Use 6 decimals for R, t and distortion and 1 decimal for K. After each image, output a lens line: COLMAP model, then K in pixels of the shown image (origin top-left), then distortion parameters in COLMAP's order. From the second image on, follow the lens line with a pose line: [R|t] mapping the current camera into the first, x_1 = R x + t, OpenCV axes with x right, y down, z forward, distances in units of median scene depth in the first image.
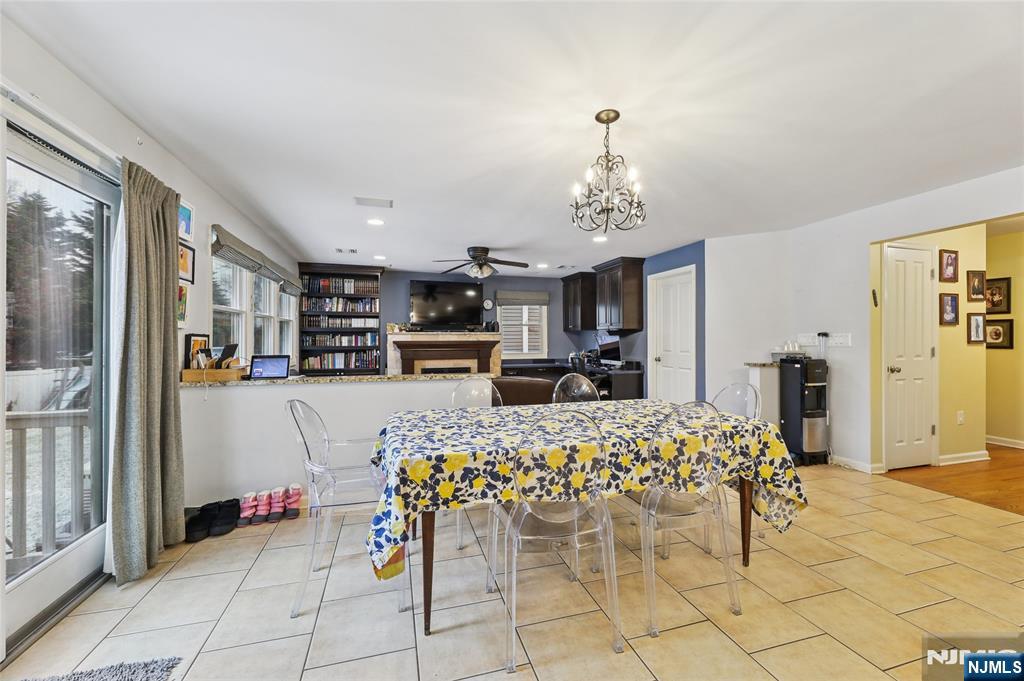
lens RADIAL K [[421.4, 0, 505.0], [0, 421.4, 339.7], [0, 0, 1]] dist [0.001222, 0.000064]
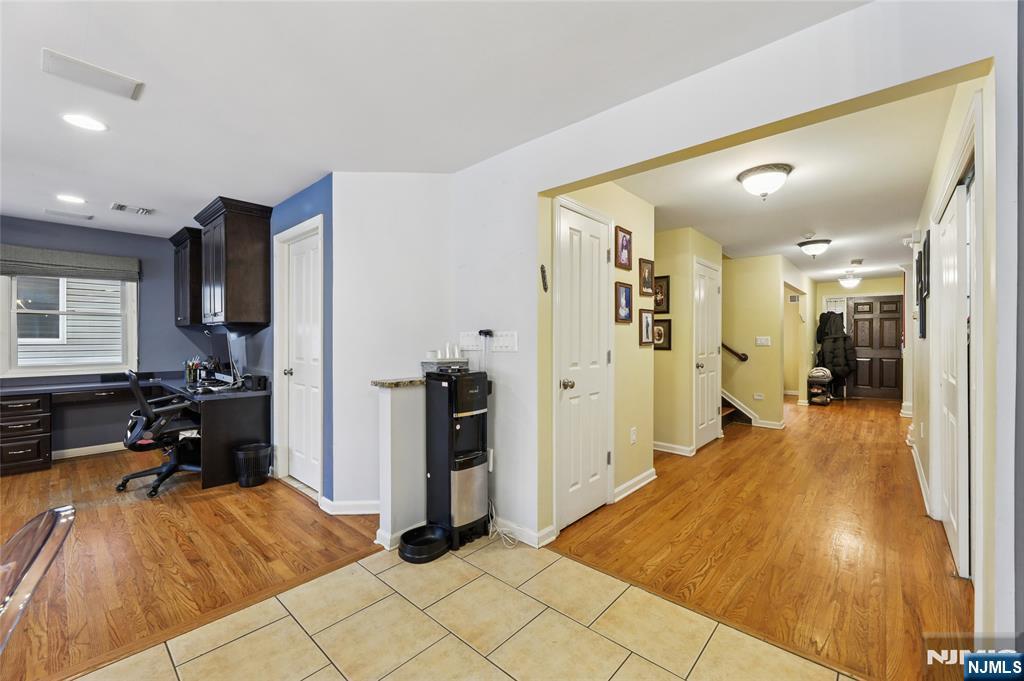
lens RADIAL K [[421.4, 0, 514.2], [0, 421.4, 341.1], [0, 0, 1]] dist [0.001222, 0.000064]
pose [[0.849461, -0.000948, 0.527651, 0.447049], [-0.000848, 0.999995, 0.003163, -0.001930], [-0.527651, -0.003135, 0.849456, 0.423930]]
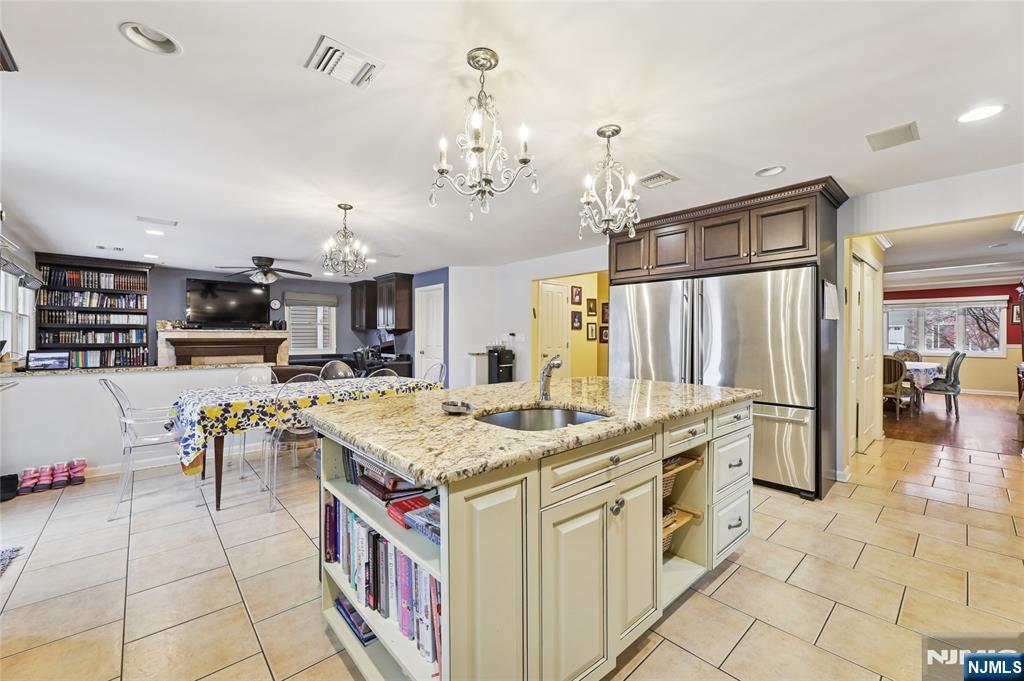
lens RADIAL K [[421.4, 0, 516.8], [0, 421.4, 338.3], [0, 0, 1]] dist [0.001222, 0.000064]
pose [[0.894397, 0.001574, 0.447271, 0.054071], [-0.002809, 0.999994, 0.002099, -0.001294], [-0.447265, -0.003134, 0.894396, -0.436957]]
